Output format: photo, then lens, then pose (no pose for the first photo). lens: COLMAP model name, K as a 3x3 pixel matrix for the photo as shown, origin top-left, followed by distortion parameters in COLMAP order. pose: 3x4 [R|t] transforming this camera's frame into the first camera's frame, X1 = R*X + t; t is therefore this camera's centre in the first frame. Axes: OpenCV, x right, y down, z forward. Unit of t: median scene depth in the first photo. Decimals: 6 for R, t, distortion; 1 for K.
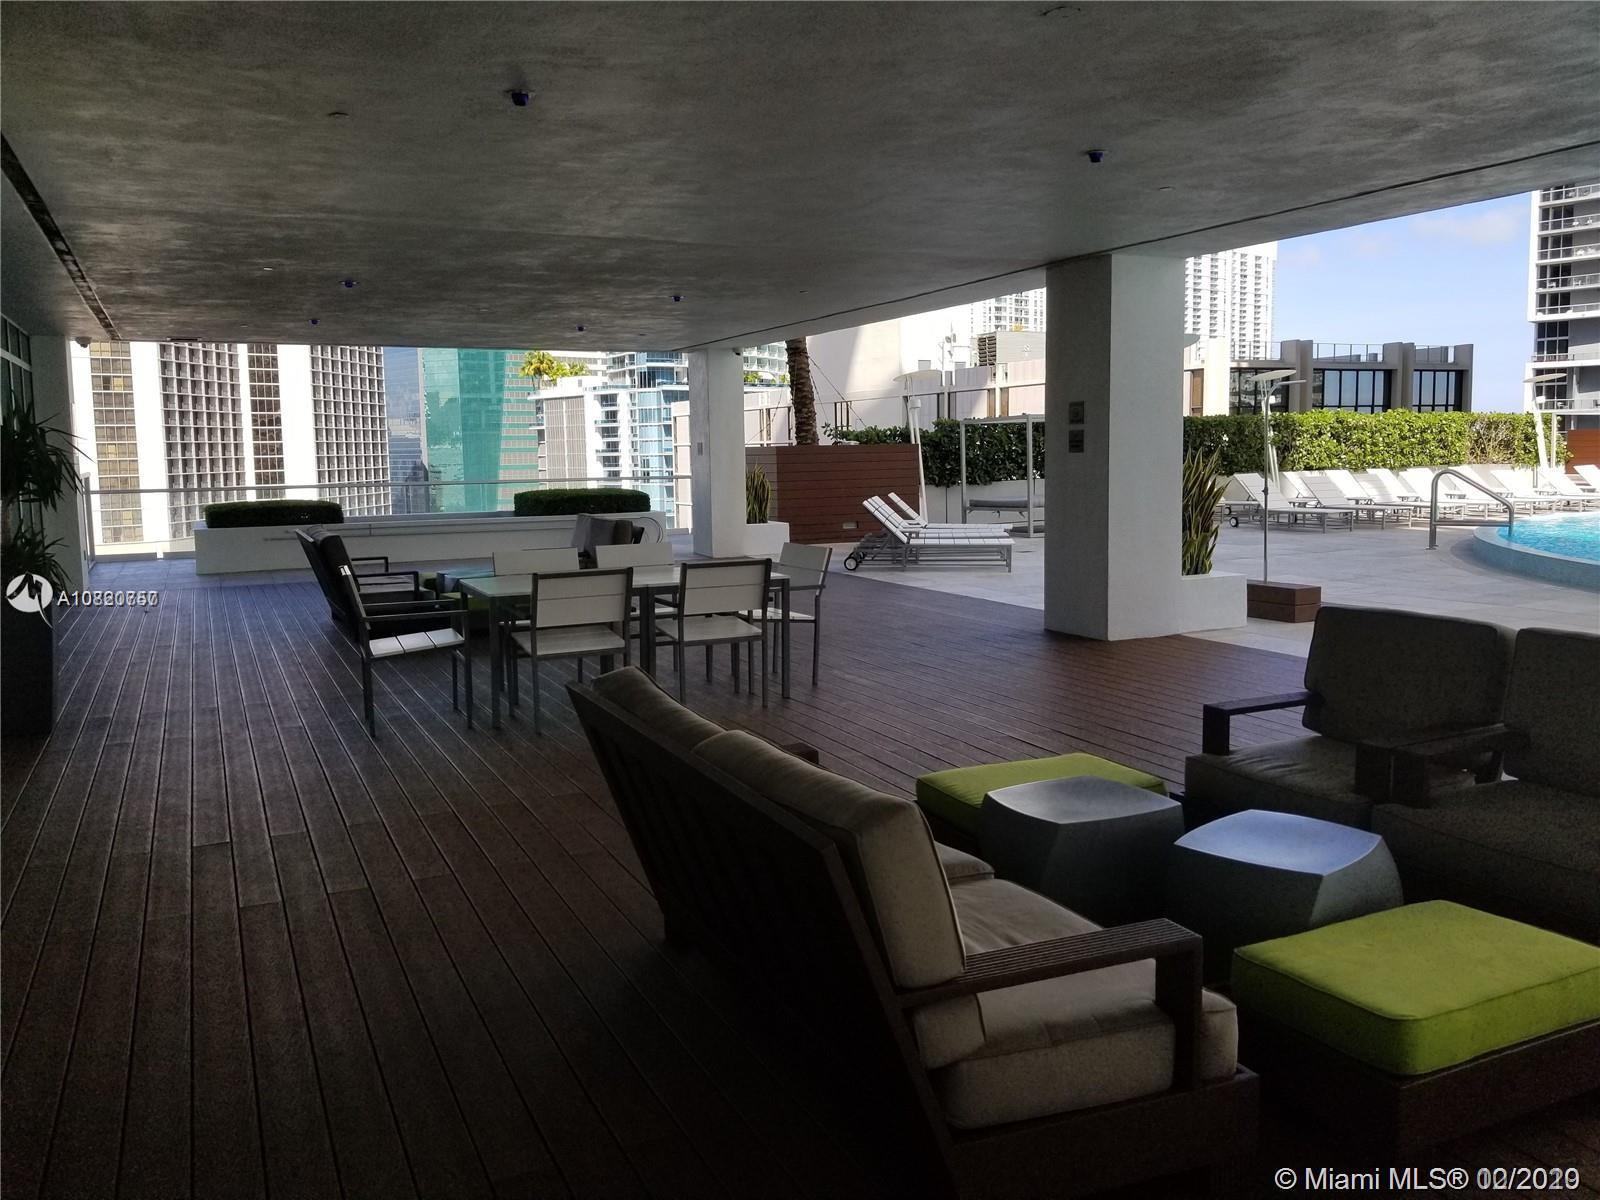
lens RADIAL K [[1251.5, 0, 782.6], [0, 1251.5, 571.1], [0, 0, 1]] dist [0.061644, -0.096147]
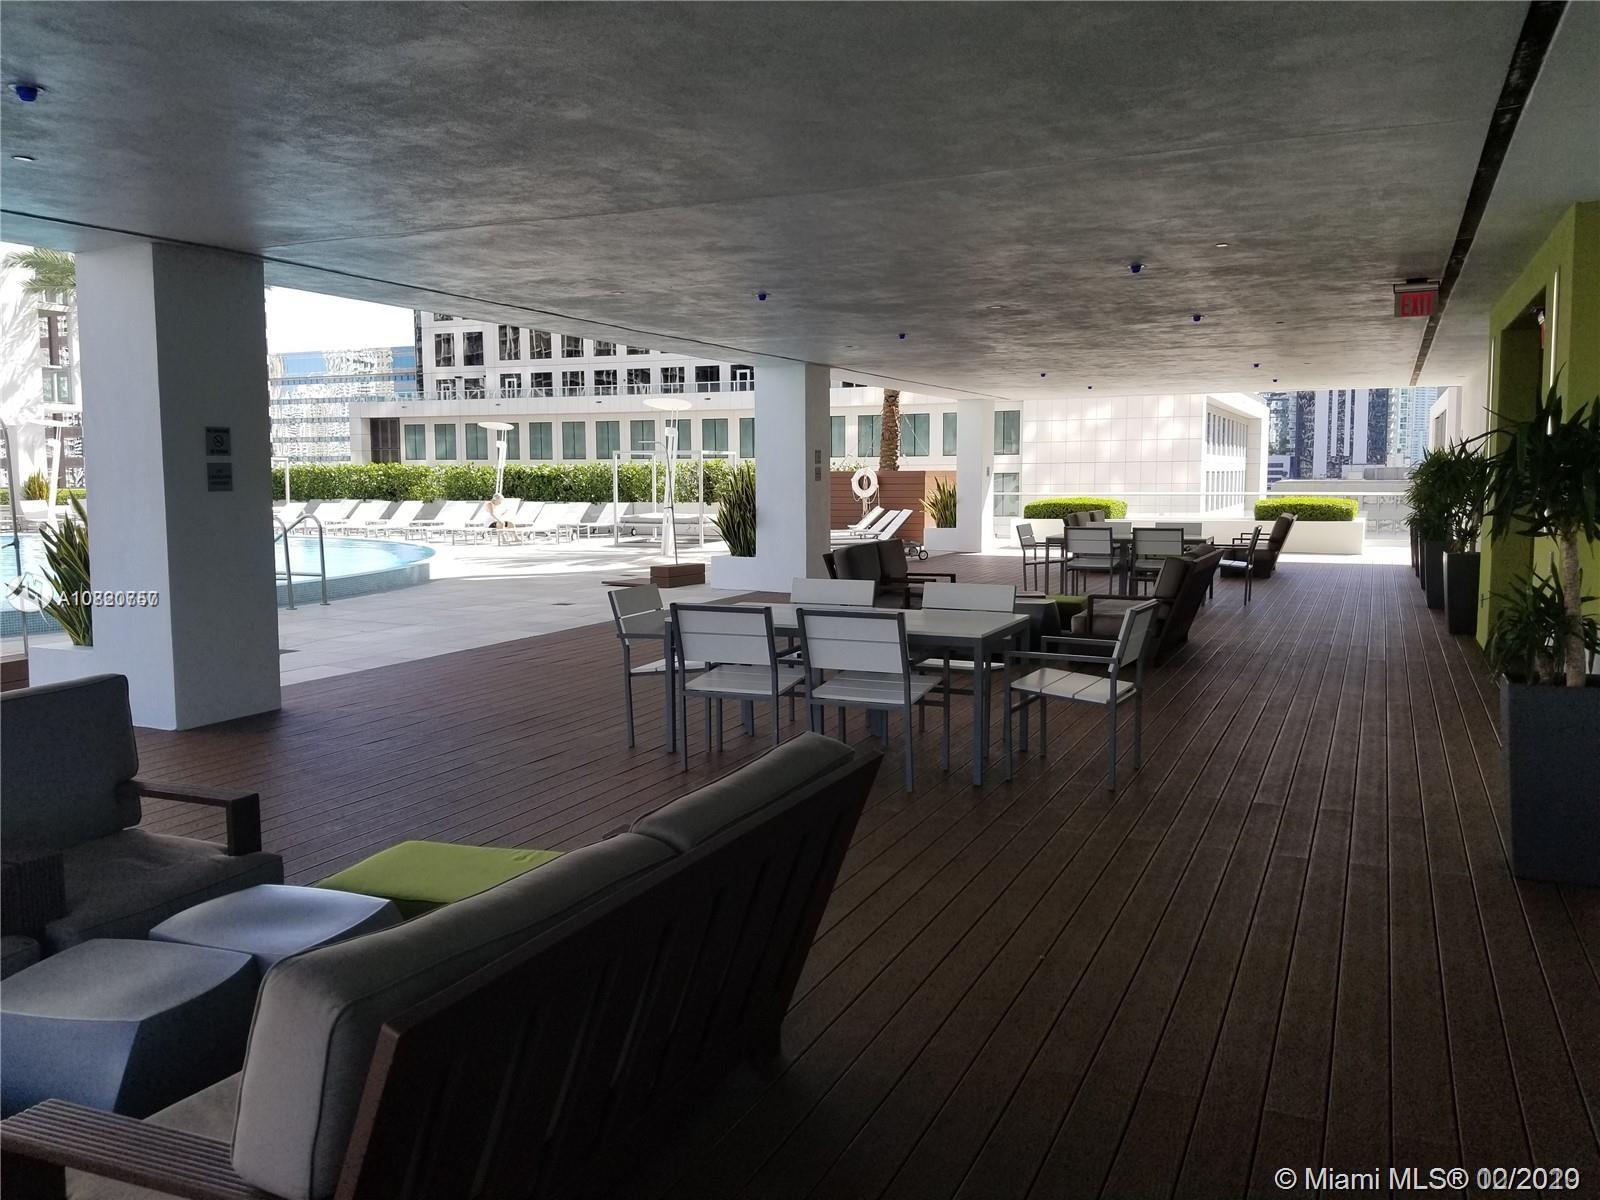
lens RADIAL K [[1251.5, 0, 796.2], [0, 1251.5, 592.4], [0, 0, 1]] dist [0.061644, -0.096147]
pose [[-0.639899, -0.052349, 0.766674, -0.633367], [0.093426, 0.984977, 0.145232, -0.114196], [-0.762758, 0.164562, -0.625395, 1.246938]]
